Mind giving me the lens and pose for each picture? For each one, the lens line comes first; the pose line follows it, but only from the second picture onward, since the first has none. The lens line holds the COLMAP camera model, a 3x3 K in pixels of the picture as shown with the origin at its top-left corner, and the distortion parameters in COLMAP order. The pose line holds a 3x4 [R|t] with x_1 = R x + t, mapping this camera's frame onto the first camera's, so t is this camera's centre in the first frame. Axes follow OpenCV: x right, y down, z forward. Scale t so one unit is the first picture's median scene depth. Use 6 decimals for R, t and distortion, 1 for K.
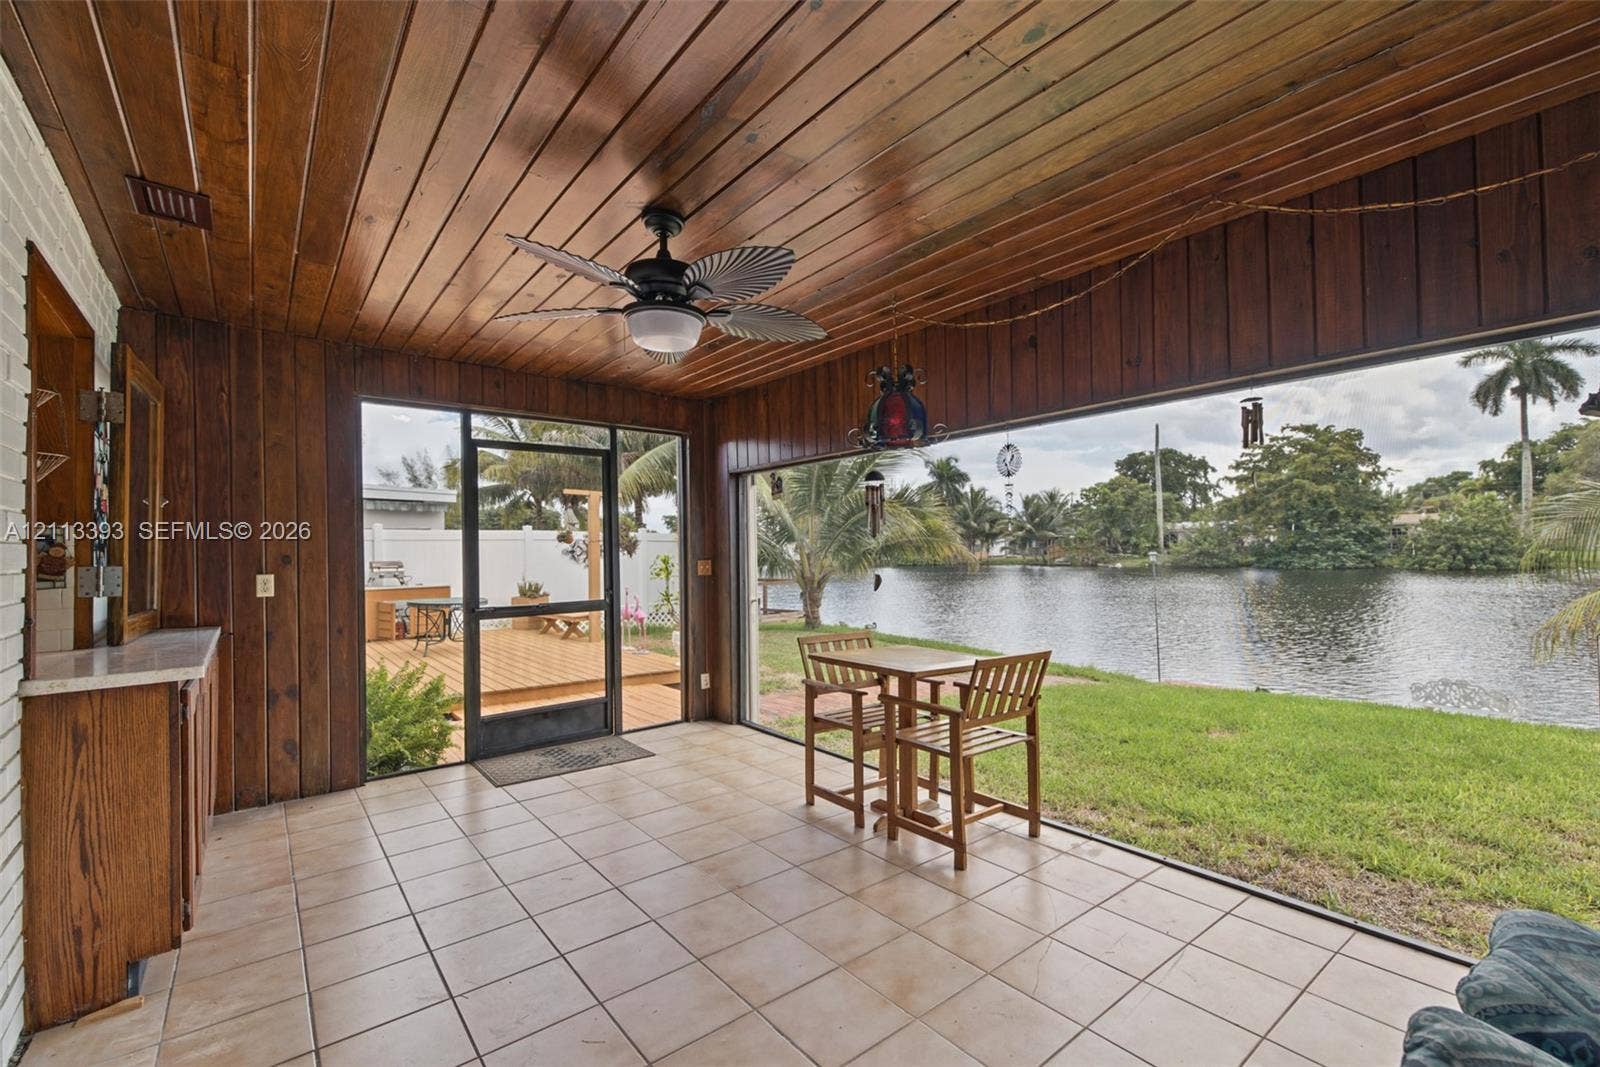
lens RADIAL K [[686.3, 0, 809.1], [0, 686.3, 534.0], [0, 0, 1]] dist [0.000745, -0.000357]
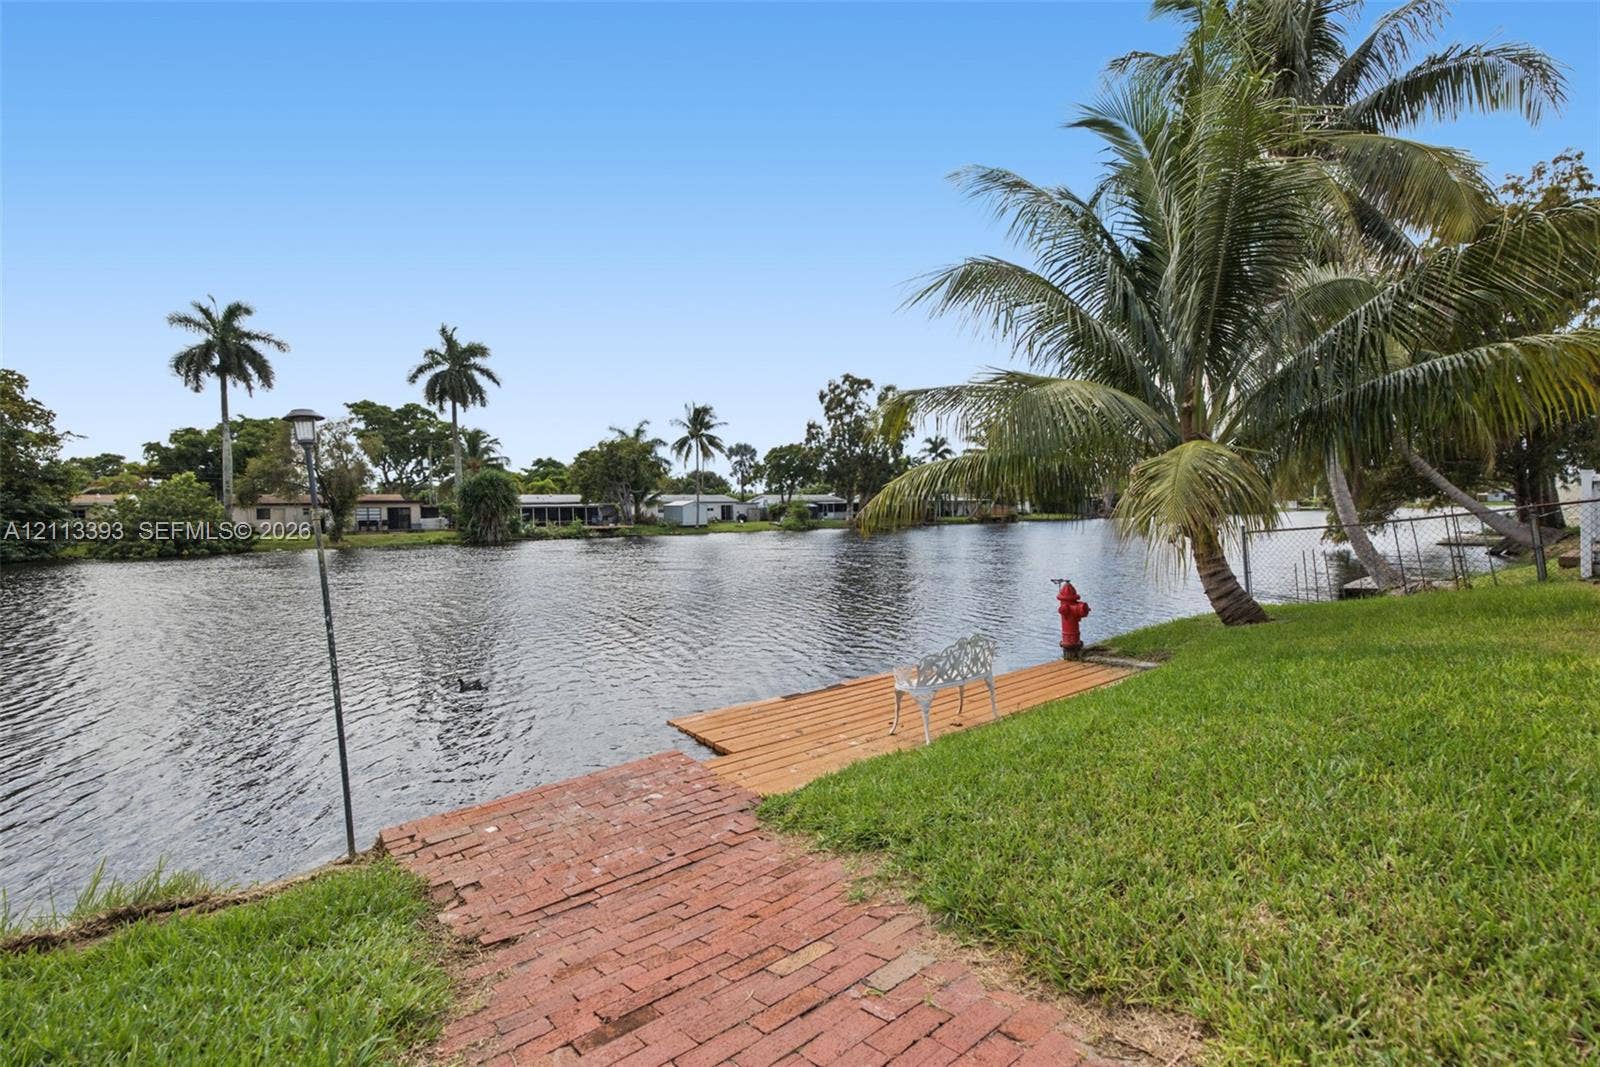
lens RADIAL K [[684.7, 0, 826.0], [0, 684.7, 537.9], [0, 0, 1]] dist [0.009098, -0.000836]
pose [[-0.018584, -0.014976, 0.999715, 0.033140], [0.000874, 0.999887, 0.014995, 0.012344], [-0.999827, 0.001153, -0.018569, 0.131080]]
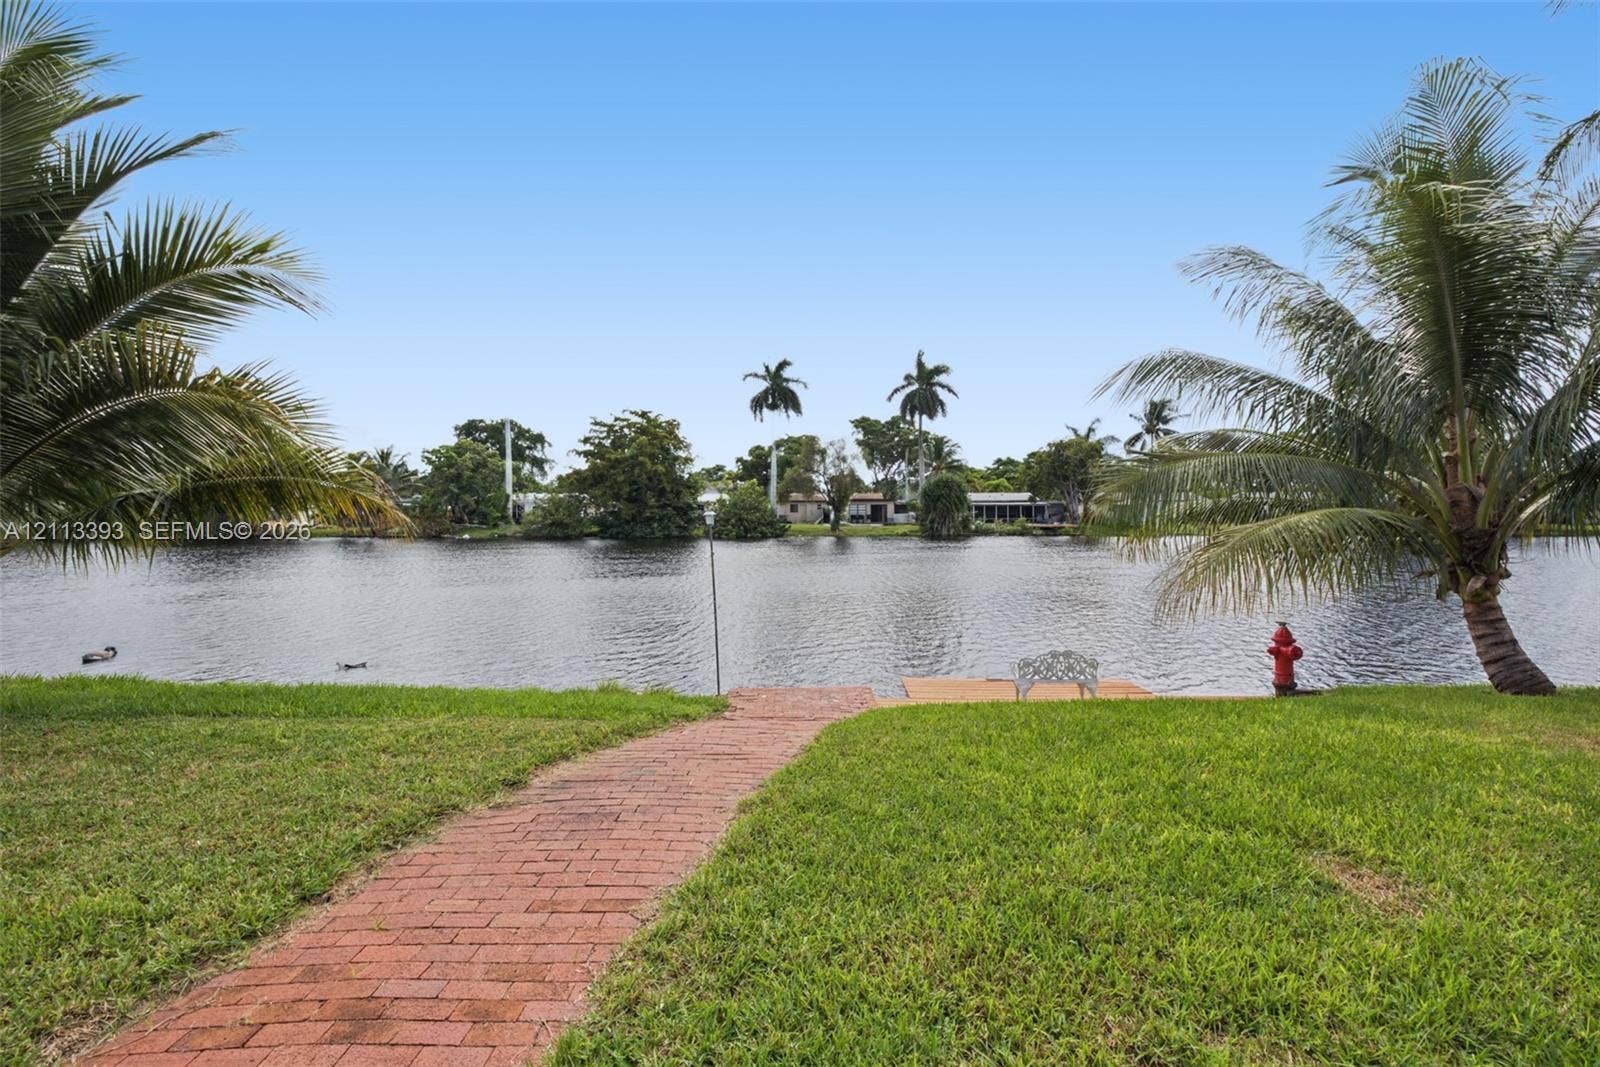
lens RADIAL K [[686.3, 0, 809.1], [0, 686.3, 534.0], [0, 0, 1]] dist [0.000745, -0.000357]
pose [[0.610687, -0.004231, 0.791861, 0.000229], [-0.028743, 0.999208, 0.027505, 0.004667], [-0.791350, -0.039558, 0.610082, 0.083143]]
